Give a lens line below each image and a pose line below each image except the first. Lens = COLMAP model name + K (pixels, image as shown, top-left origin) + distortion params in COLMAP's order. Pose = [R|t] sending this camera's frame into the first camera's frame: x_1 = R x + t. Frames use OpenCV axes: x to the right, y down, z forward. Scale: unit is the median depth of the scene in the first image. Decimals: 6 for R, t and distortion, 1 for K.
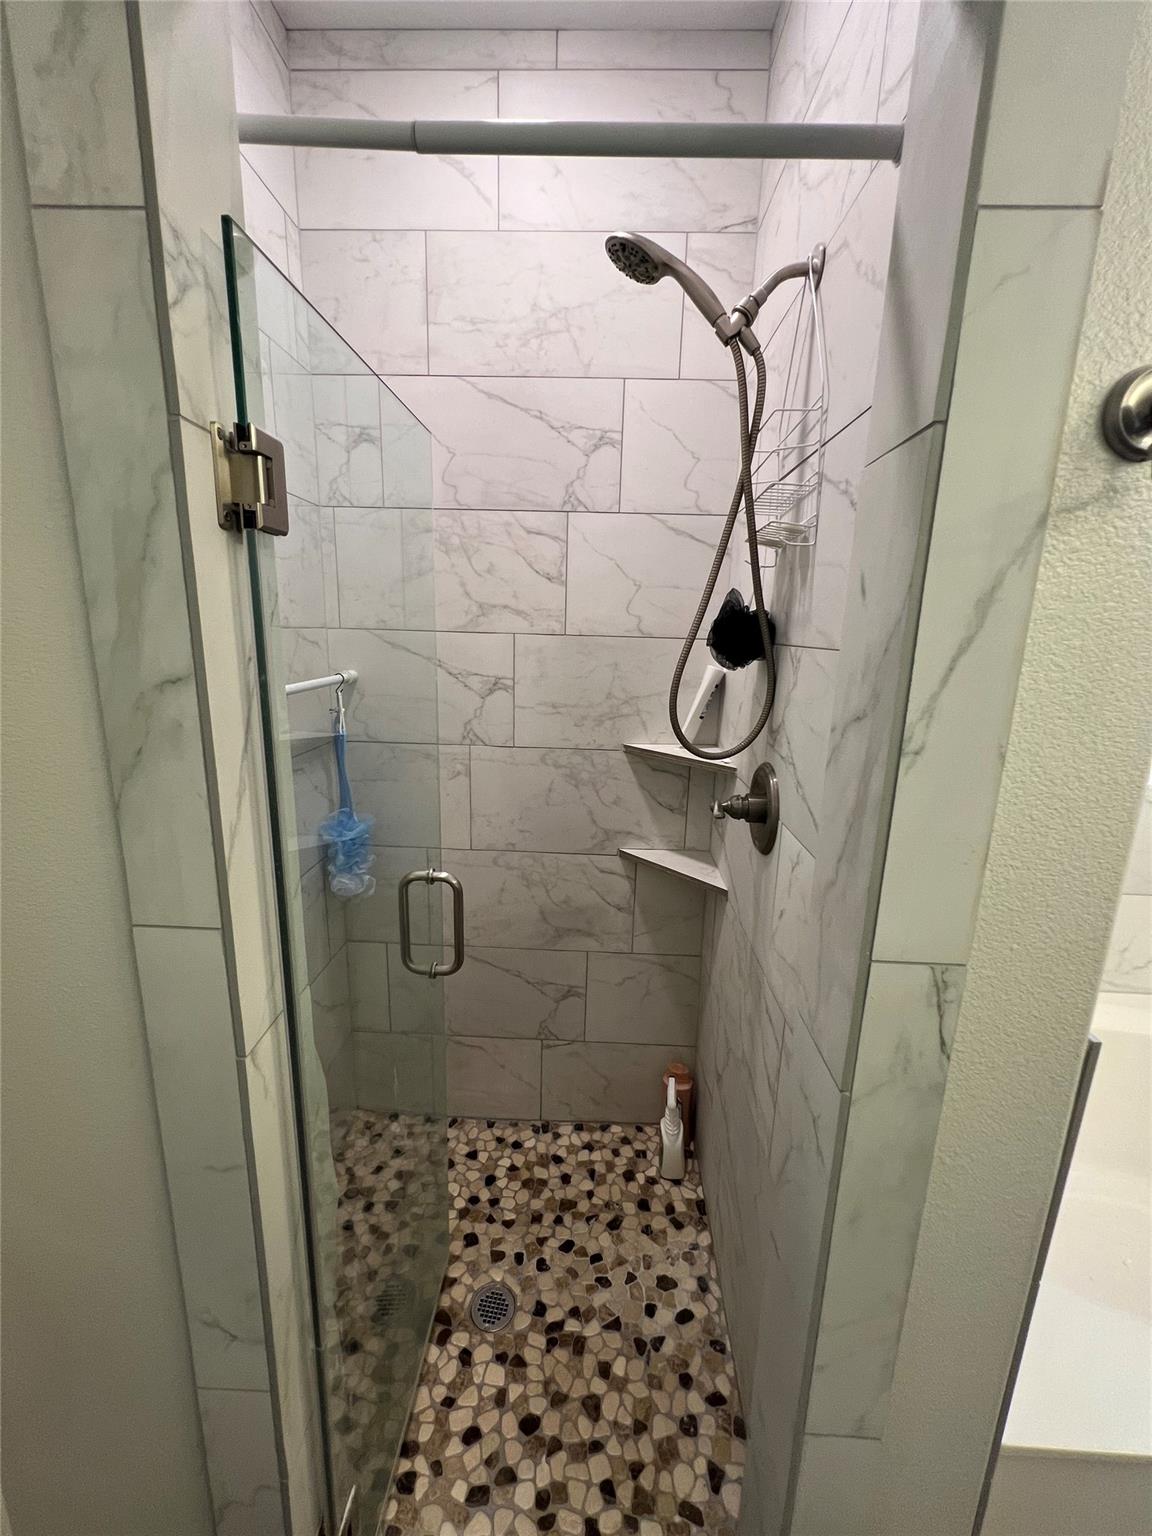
lens RADIAL K [[613.3, 0, 580.2], [0, 613.3, 764.7], [0, 0, 1]] dist [-0.000928, 0.000610]
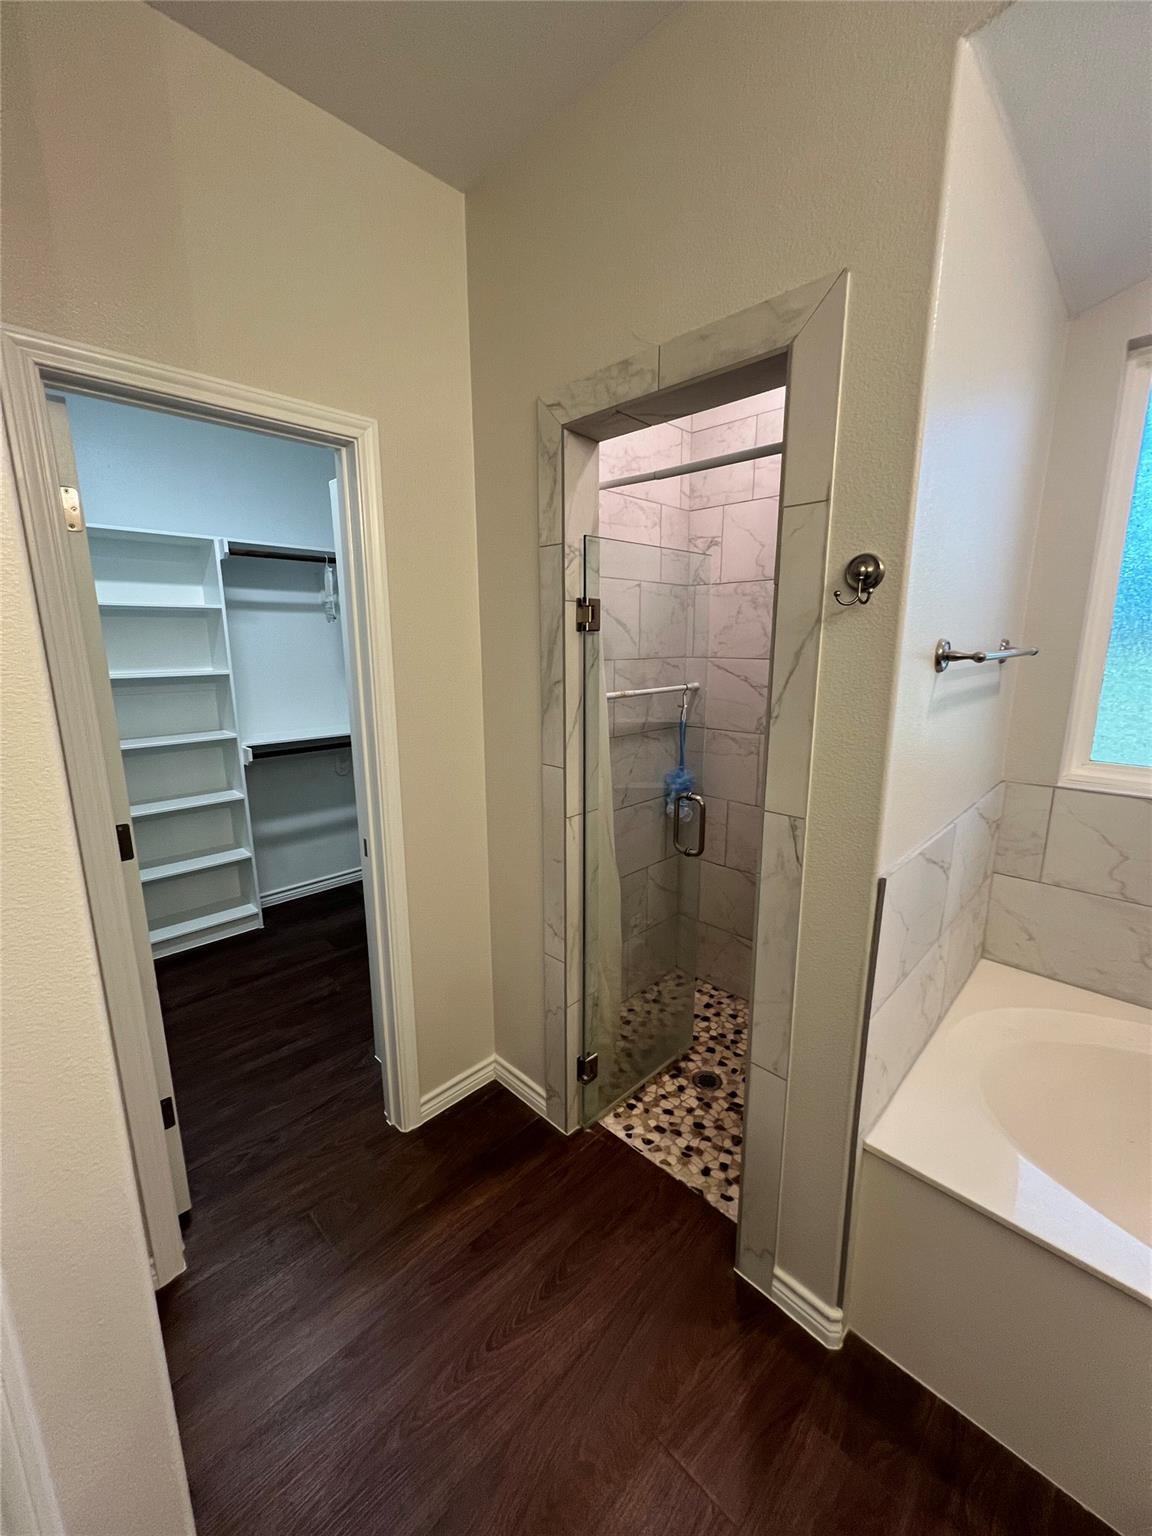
lens RADIAL K [[613.3, 0, 580.2], [0, 613.3, 764.7], [0, 0, 1]] dist [-0.000928, 0.000610]
pose [[0.735117, 0.106560, -0.669513, 0.683466], [-0.125127, 0.991929, 0.020488, 0.088947], [0.666292, 0.068713, 0.742518, -0.530411]]
